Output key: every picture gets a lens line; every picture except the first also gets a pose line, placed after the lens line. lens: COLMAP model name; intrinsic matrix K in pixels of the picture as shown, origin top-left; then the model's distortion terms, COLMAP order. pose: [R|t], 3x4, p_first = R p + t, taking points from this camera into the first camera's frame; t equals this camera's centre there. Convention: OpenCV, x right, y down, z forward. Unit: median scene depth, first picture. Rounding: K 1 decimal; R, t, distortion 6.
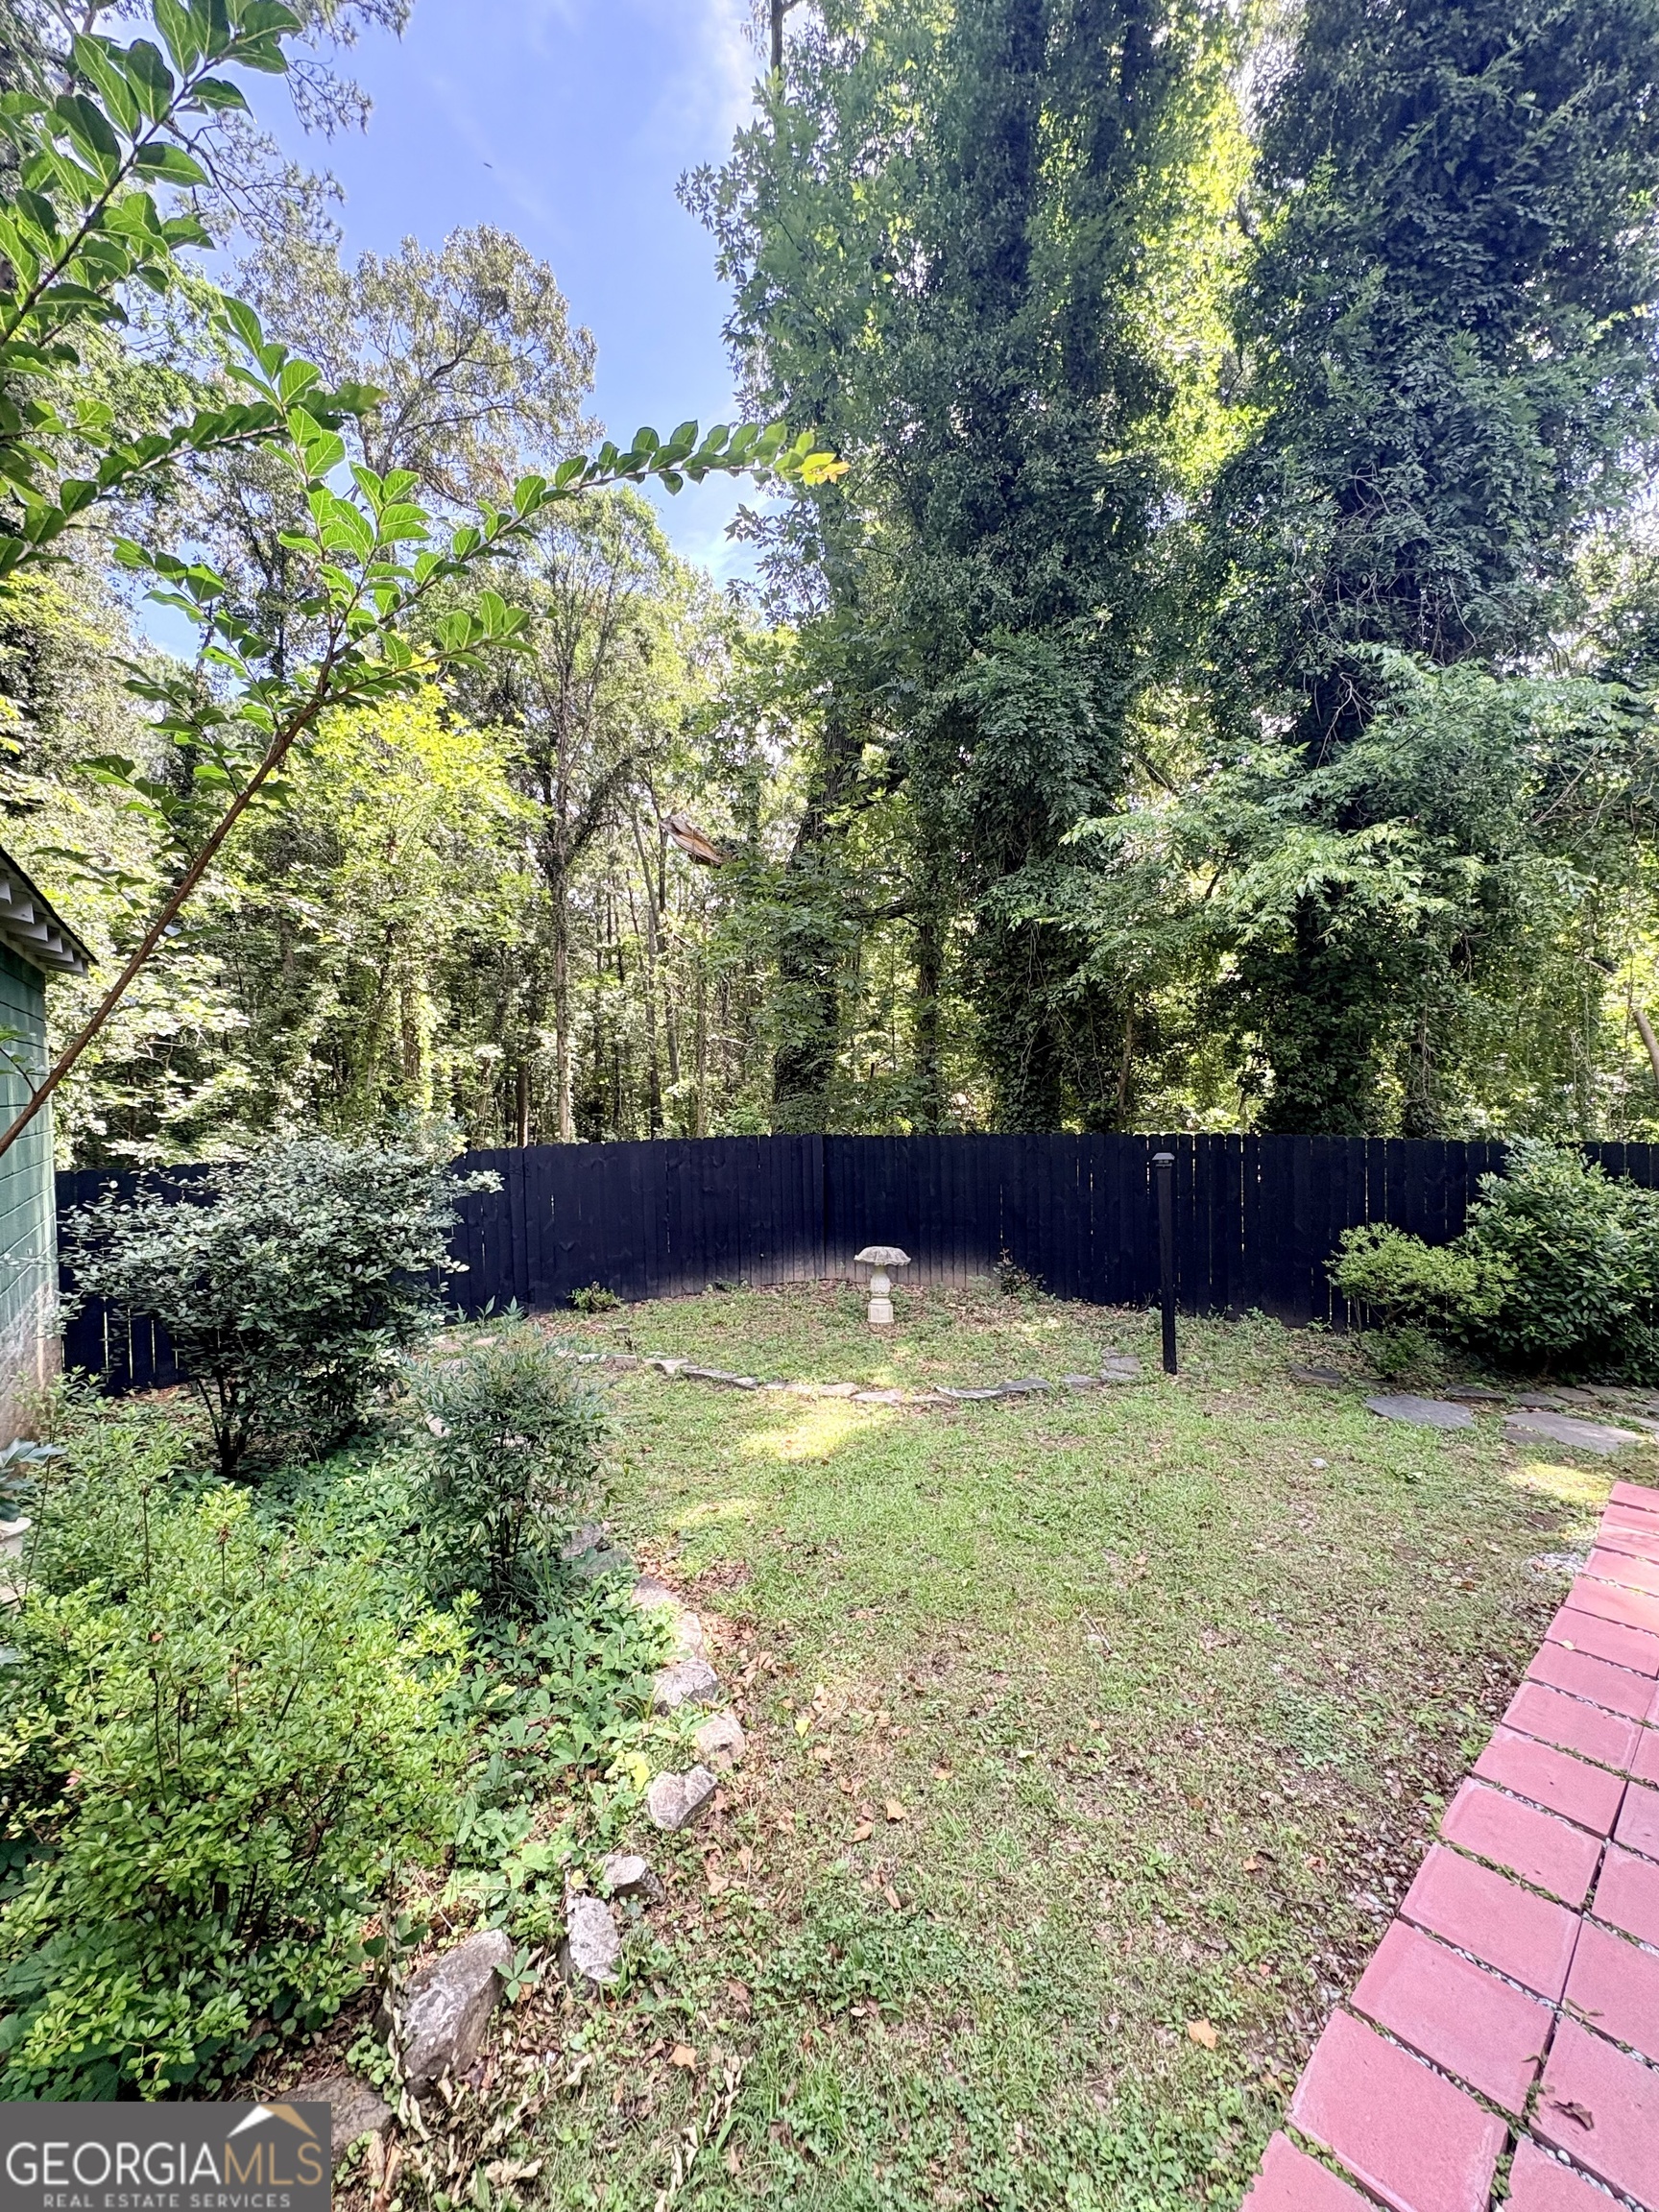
lens RADIAL K [[990.2, 0, 829.5], [0, 990.2, 1106.0], [0, 0, 1]] dist [-0.000288, 0.000075]
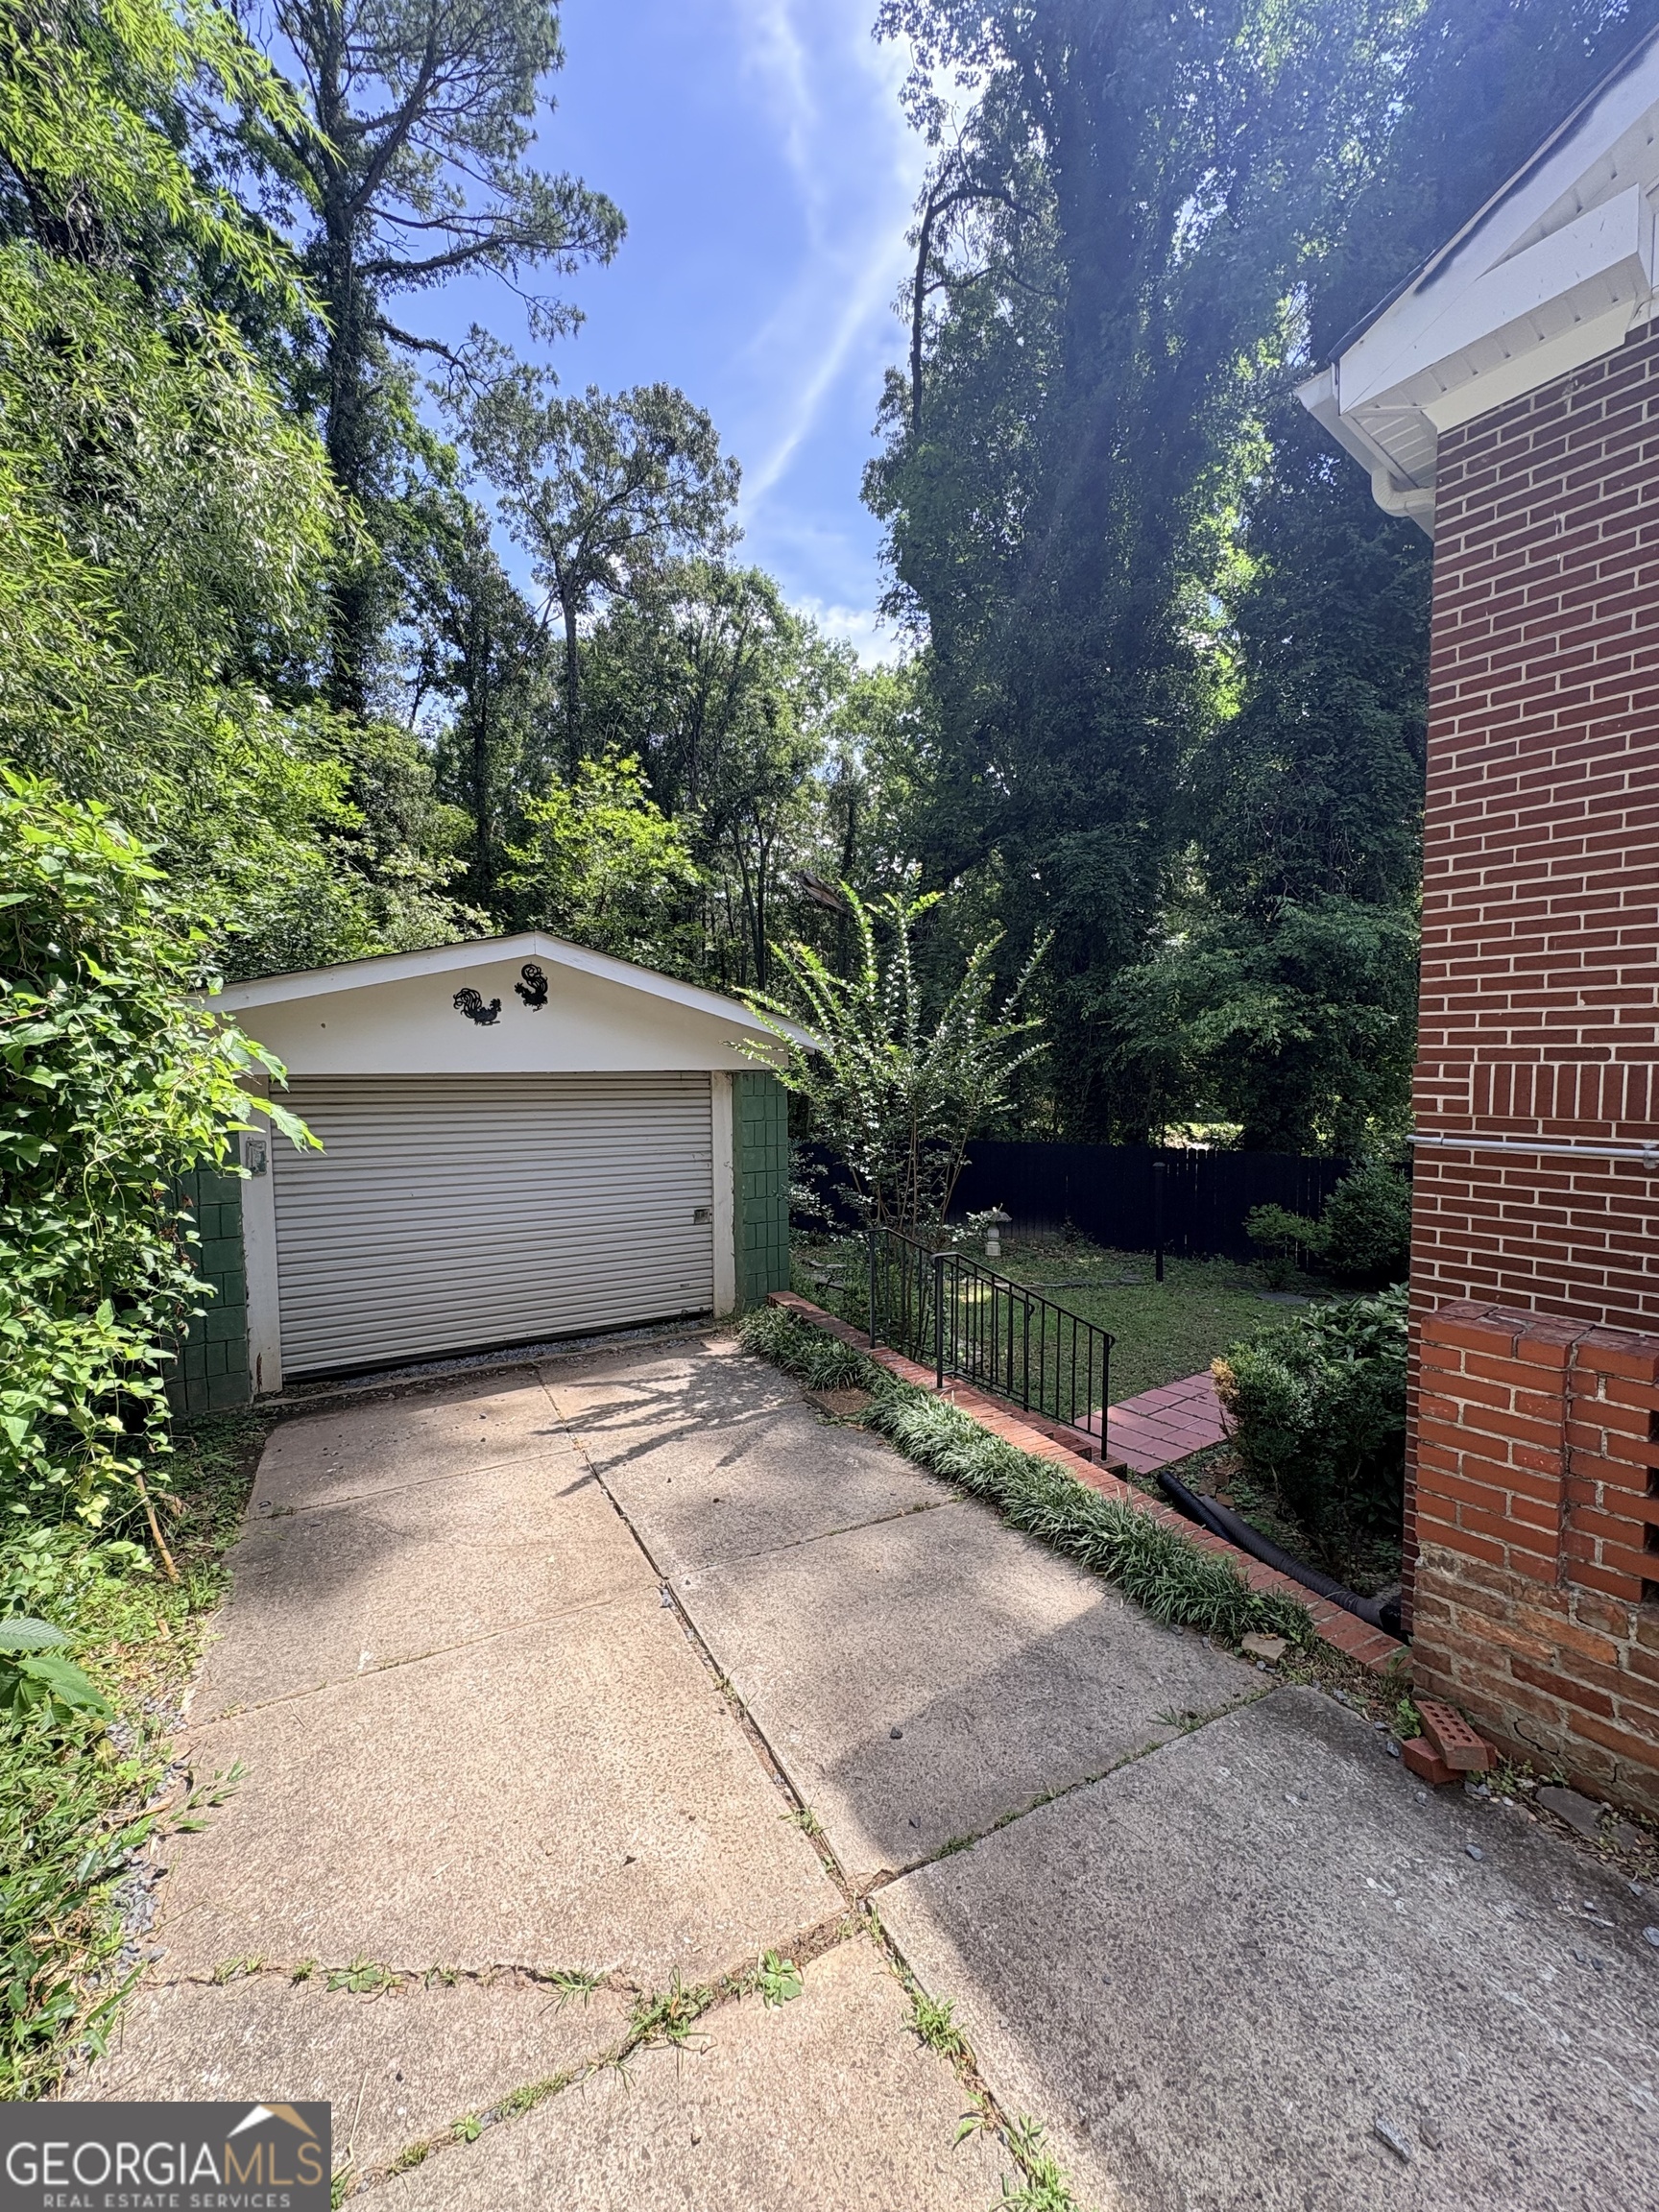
lens RADIAL K [[990.2, 0, 829.5], [0, 990.2, 1106.0], [0, 0, 1]] dist [-0.000288, 0.000075]
pose [[0.998149, 0.024325, -0.055731, -0.128992], [-0.023222, 0.999523, 0.020357, -0.059515], [0.056199, -0.019025, 0.998238, -0.645563]]
